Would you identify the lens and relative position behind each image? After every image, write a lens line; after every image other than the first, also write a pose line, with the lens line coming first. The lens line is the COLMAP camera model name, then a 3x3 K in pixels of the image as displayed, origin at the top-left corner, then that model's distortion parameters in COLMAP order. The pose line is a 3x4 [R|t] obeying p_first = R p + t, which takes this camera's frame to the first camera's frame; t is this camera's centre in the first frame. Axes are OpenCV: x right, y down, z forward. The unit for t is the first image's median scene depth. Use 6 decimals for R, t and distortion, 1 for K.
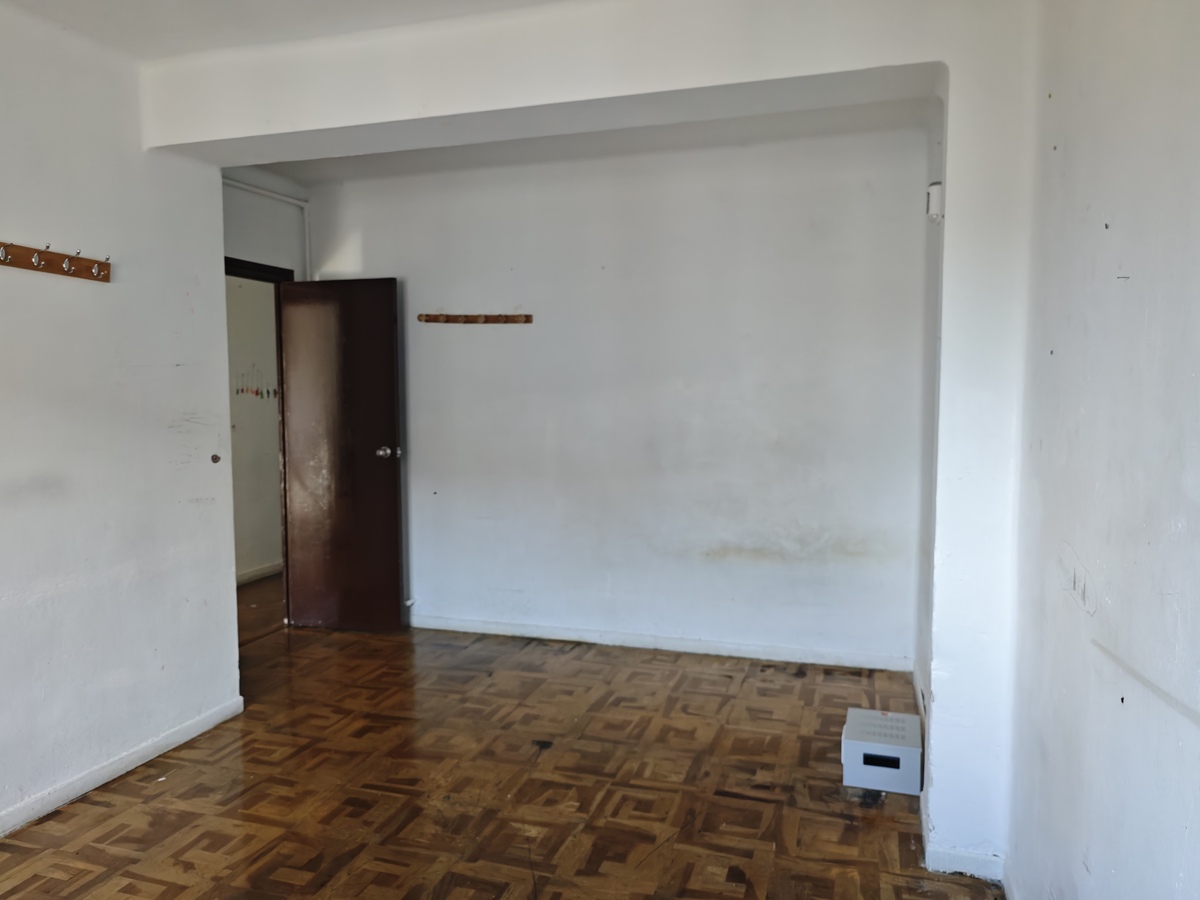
lens RADIAL K [[812.1, 0, 614.3], [0, 812.1, 451.1], [0, 0, 1]] dist [0.008463, -0.000328]
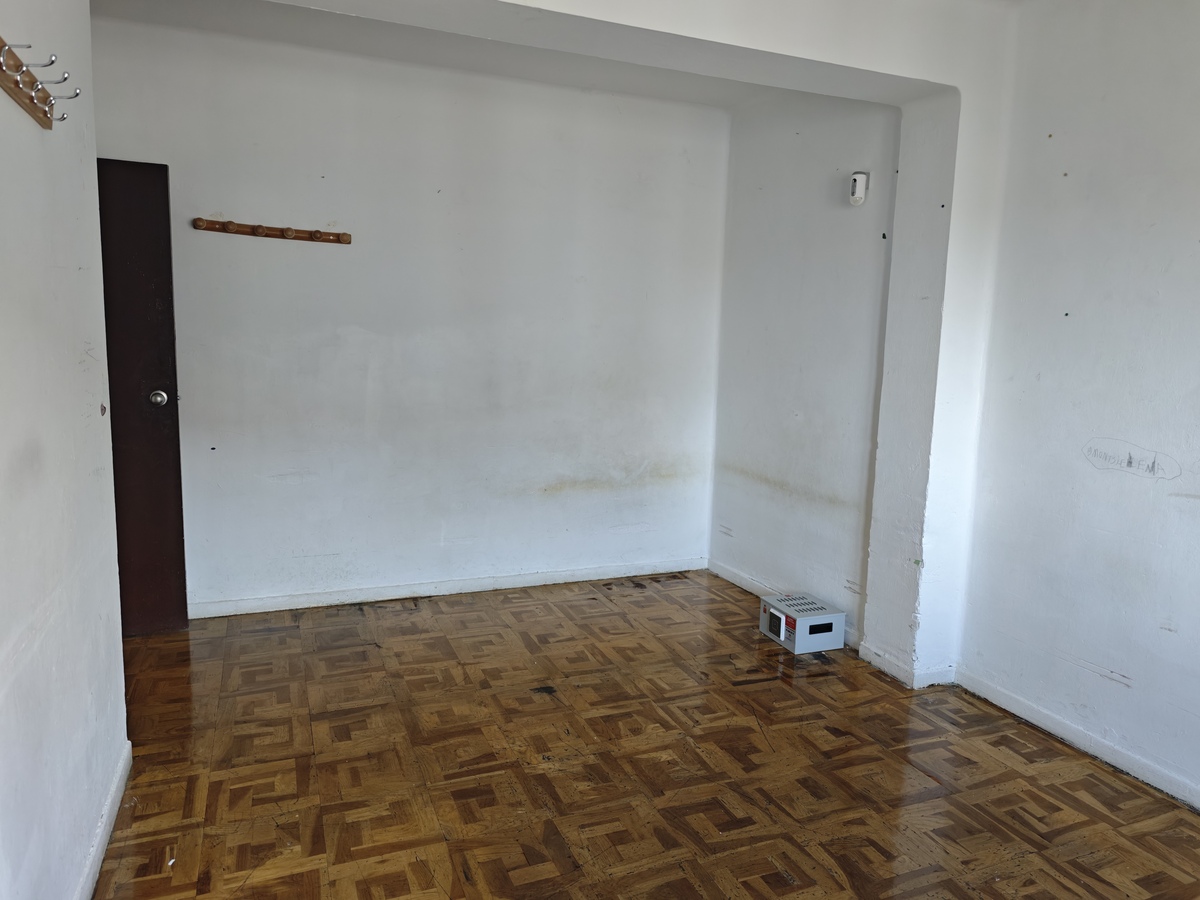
lens RADIAL K [[809.9, 0, 600.0], [0, 809.9, 450.0], [0, 0, 1]] dist [0.021266, -0.004143]
pose [[0.777451, -0.063624, 0.625717, -0.614200], [0.017646, 0.996685, 0.079419, -0.005181], [-0.628696, -0.050703, 0.775997, 0.206129]]
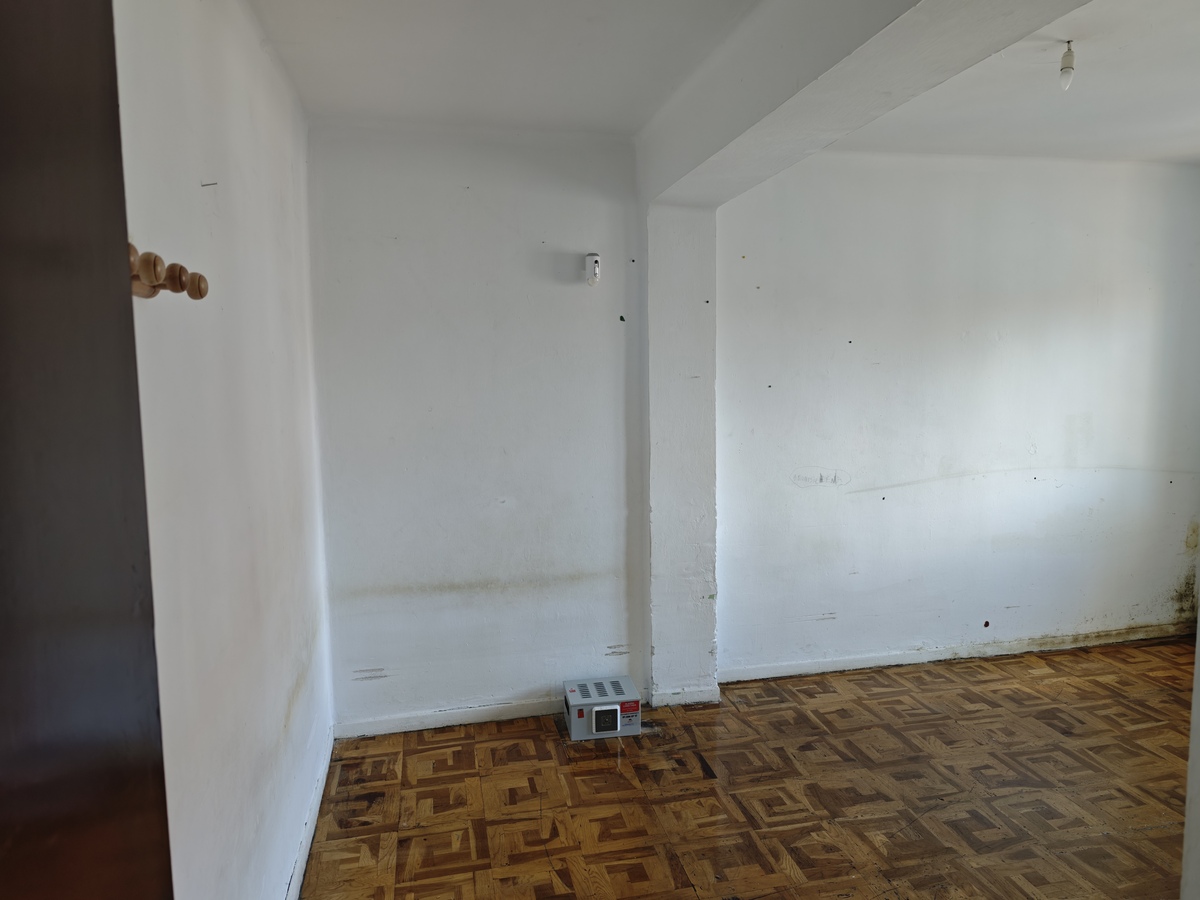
lens RADIAL K [[835.7, 0, 598.8], [0, 835.7, 436.2], [0, 0, 1]] dist [0.021134, -0.005255]
pose [[-0.484500, -0.073996, 0.871656, -0.659975], [0.084211, 0.987843, 0.130667, -0.180260], [-0.870729, 0.136712, -0.472379, 1.380113]]
